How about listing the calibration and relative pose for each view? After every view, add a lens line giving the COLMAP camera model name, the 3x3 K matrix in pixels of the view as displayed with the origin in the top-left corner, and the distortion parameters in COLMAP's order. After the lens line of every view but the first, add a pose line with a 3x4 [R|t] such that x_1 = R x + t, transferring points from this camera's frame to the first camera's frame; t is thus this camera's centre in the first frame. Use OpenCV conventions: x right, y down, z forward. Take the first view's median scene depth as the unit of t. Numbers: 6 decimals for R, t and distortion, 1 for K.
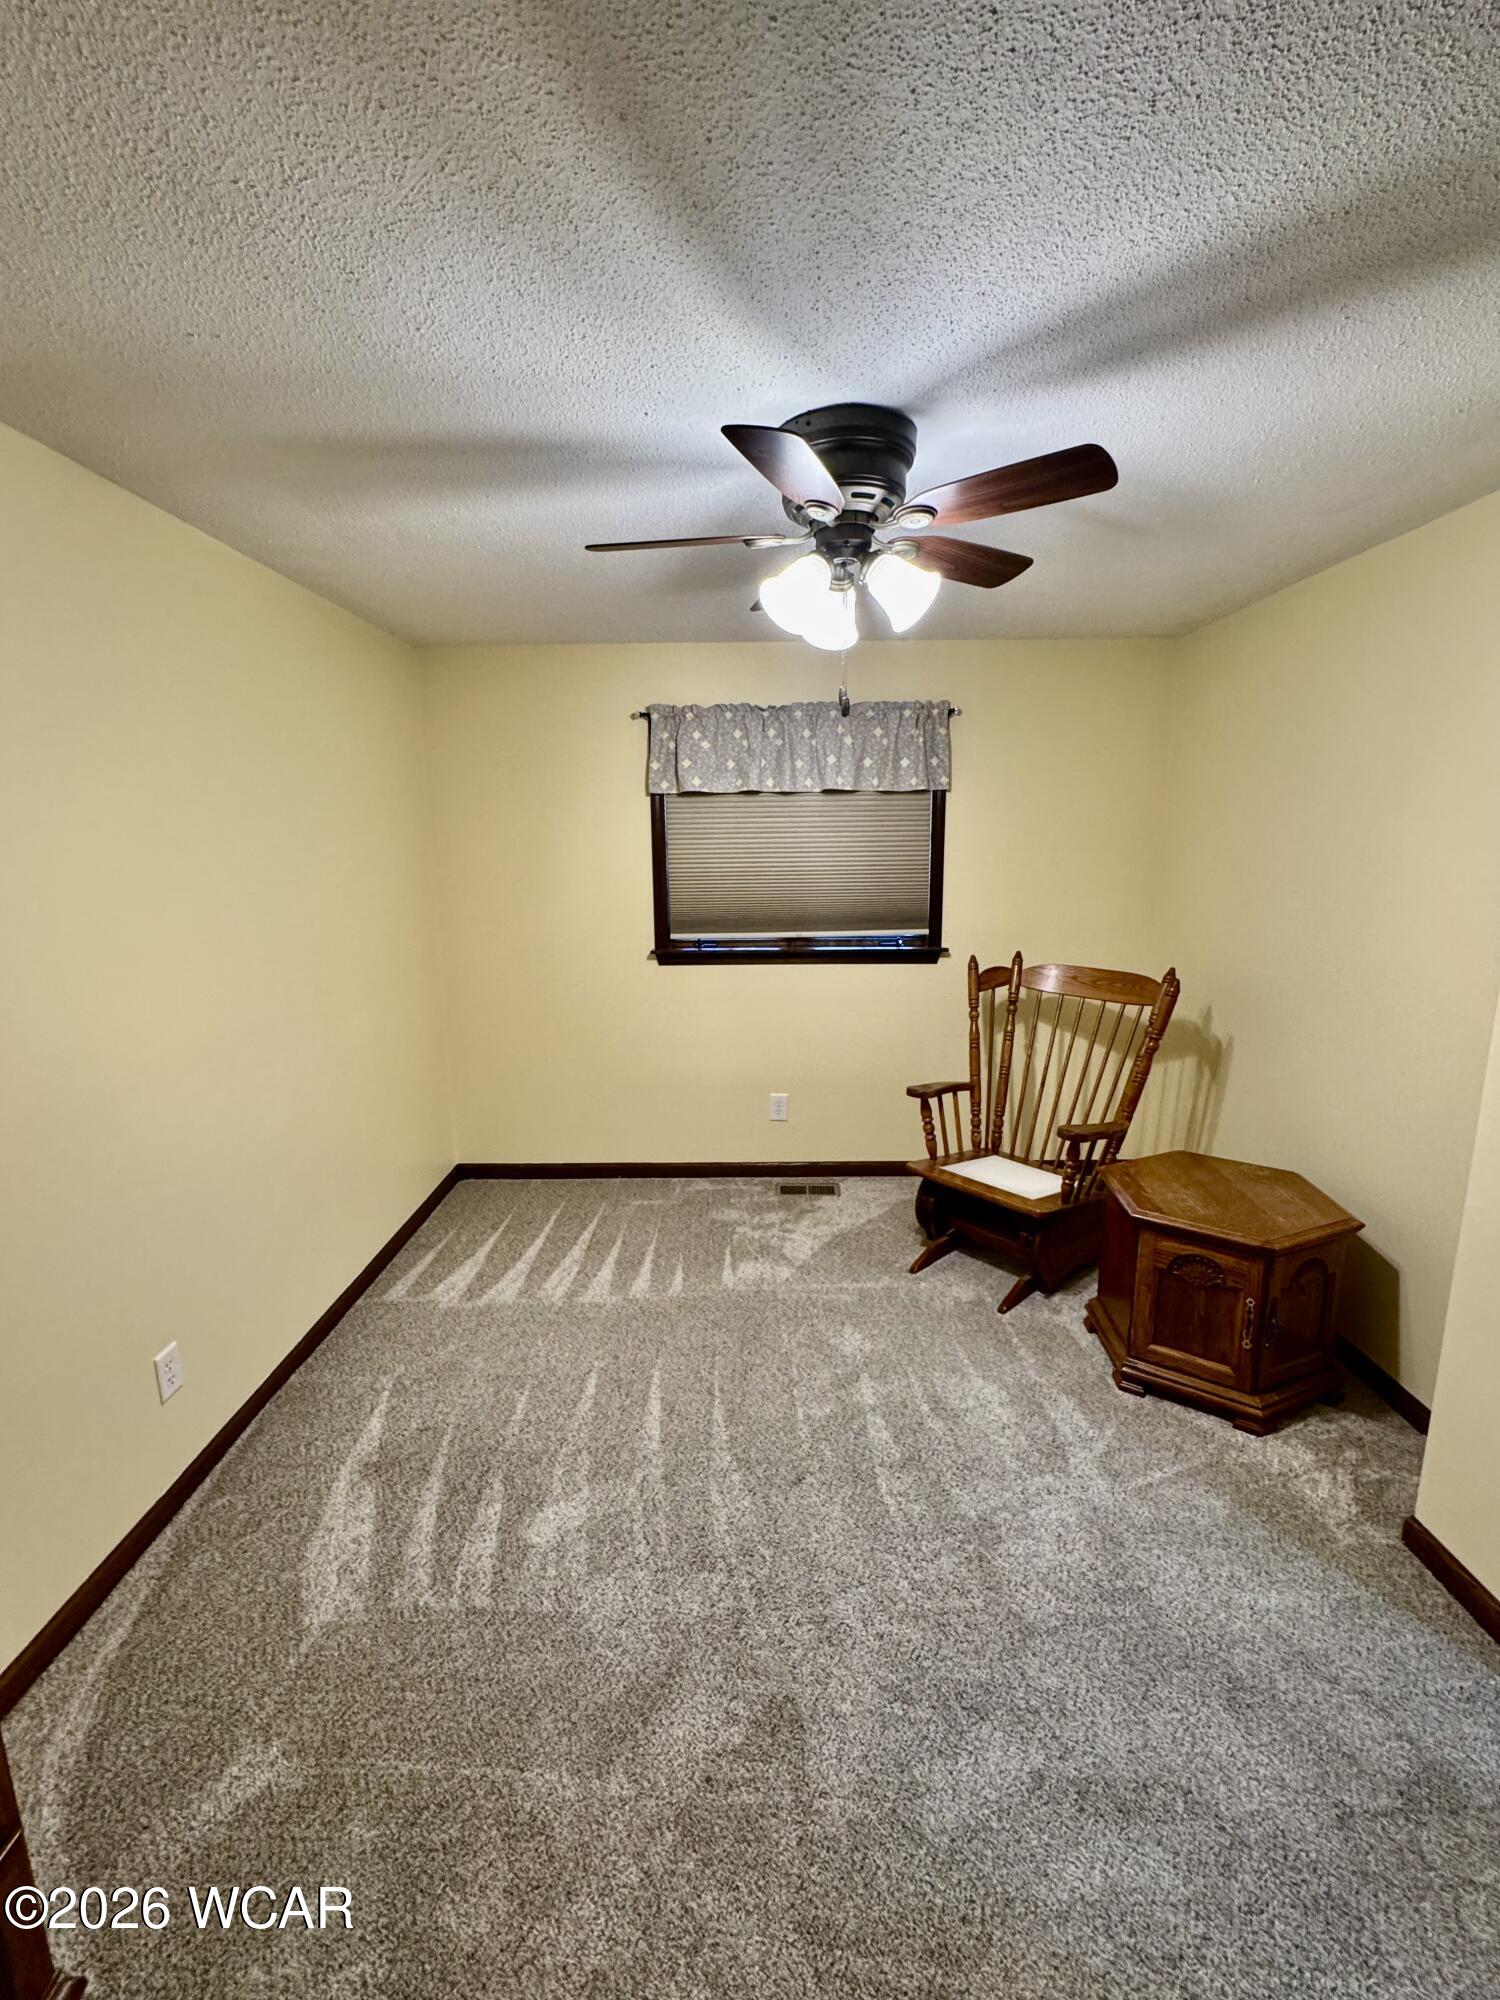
lens RADIAL K [[878.2, 0, 736.6], [0, 878.2, 1000.0], [0, 0, 1]] dist [0.002511, -0.000736]
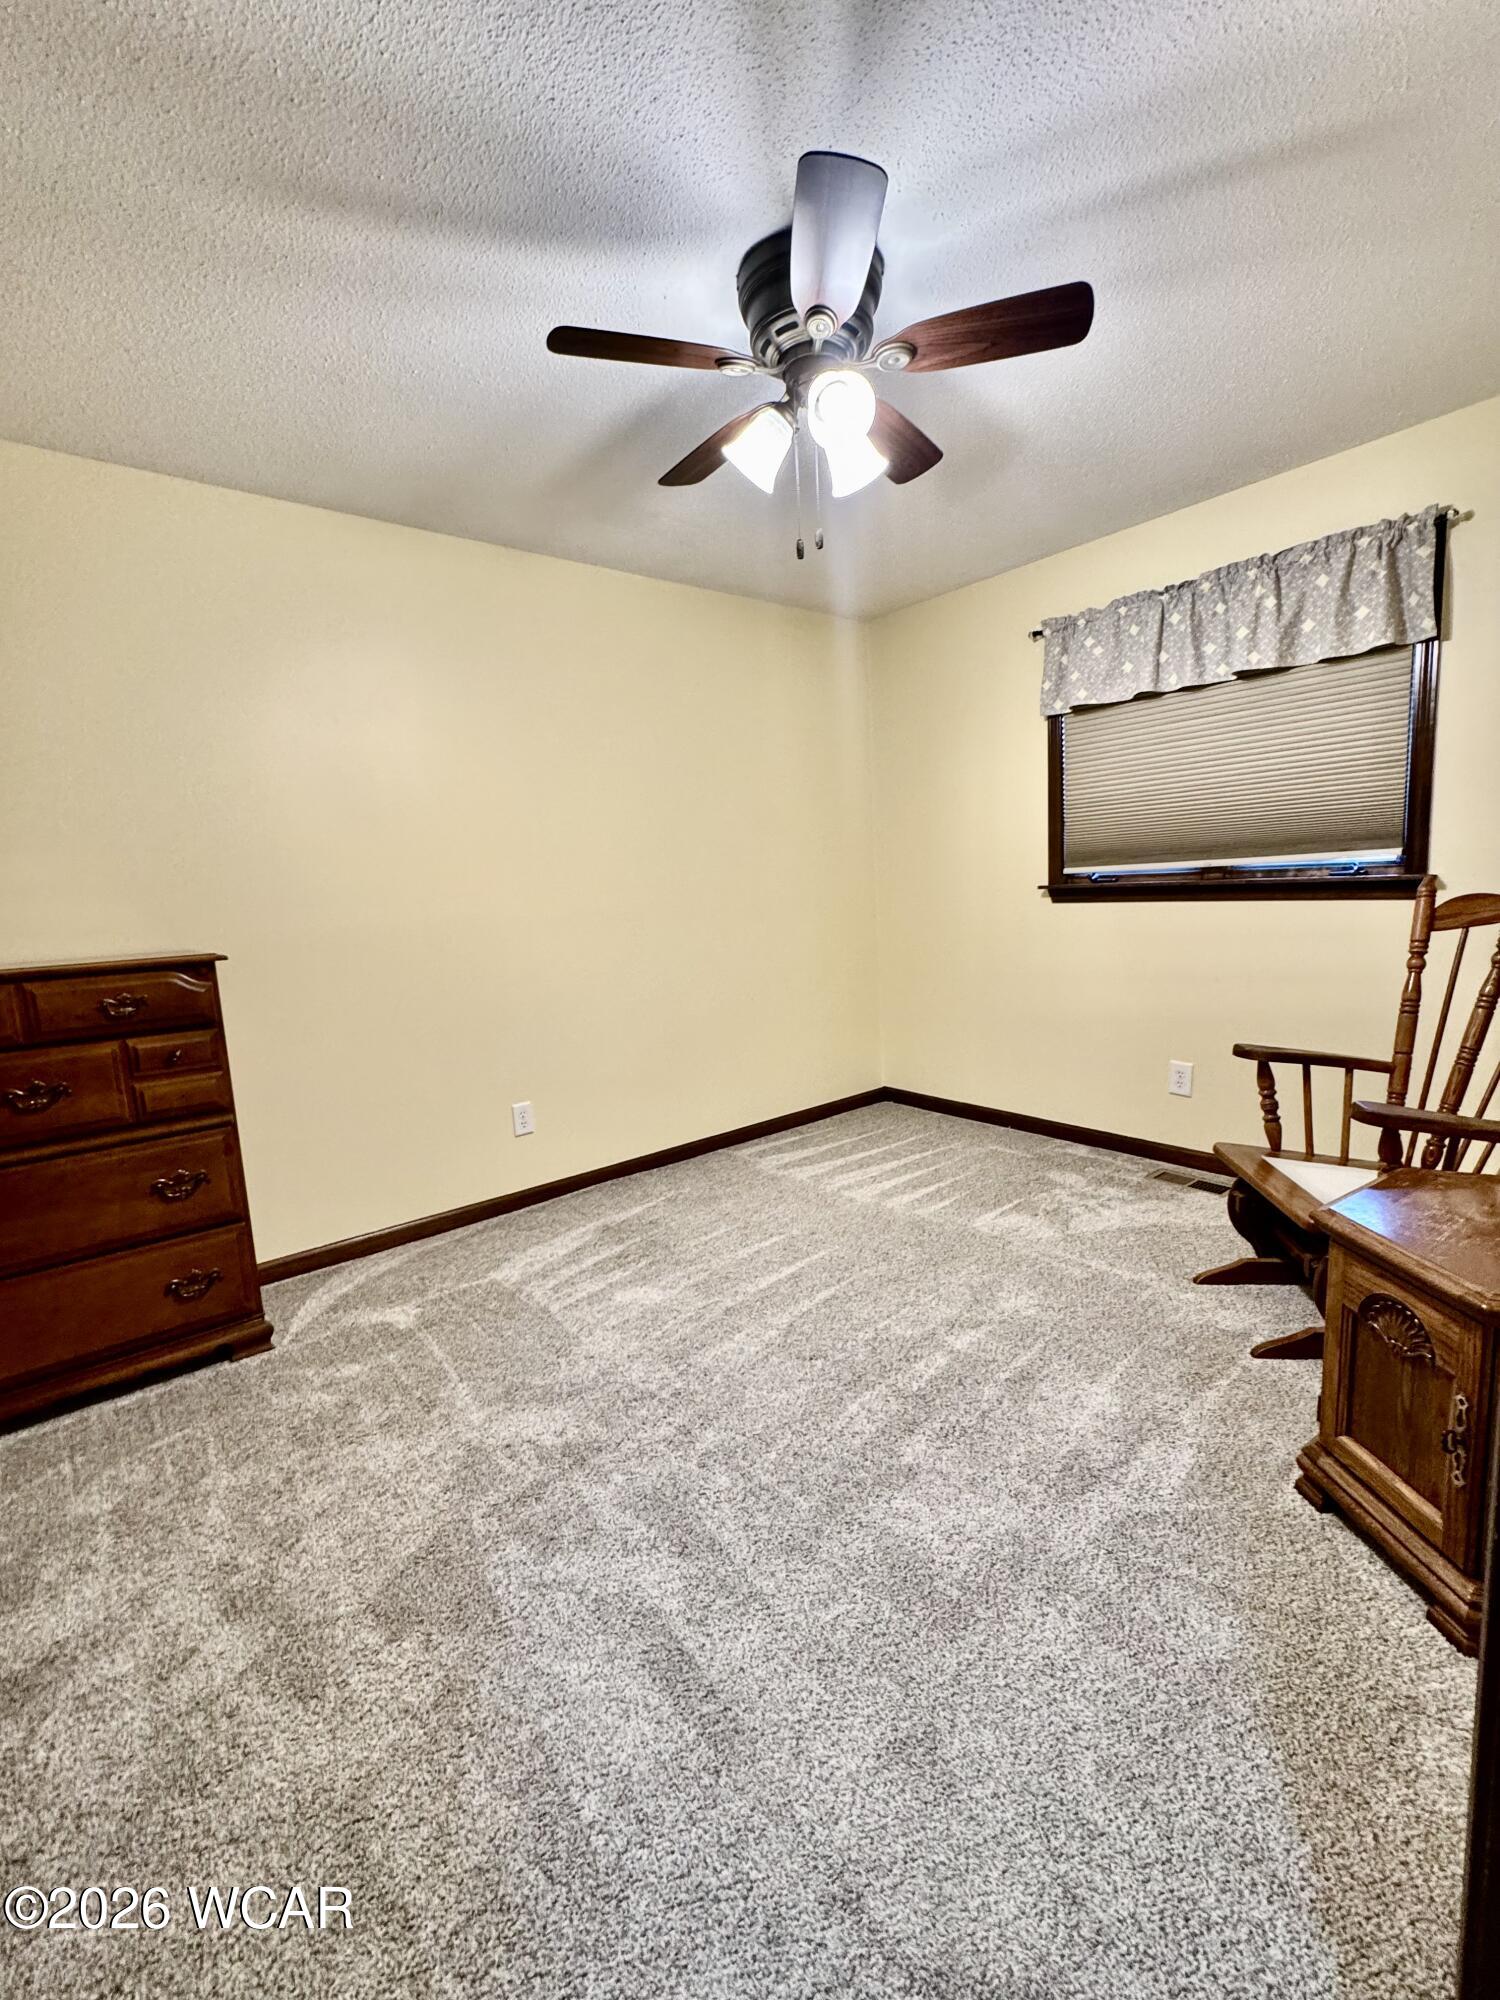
lens RADIAL K [[878.2, 0, 753.7], [0, 878.2, 1005.4], [0, 0, 1]] dist [0.002511, -0.000736]
pose [[0.625855, 0.084447, -0.775355, 0.512716], [-0.103064, 0.994358, 0.025109, 0.089951], [0.773100, 0.064197, 0.631027, 0.203766]]
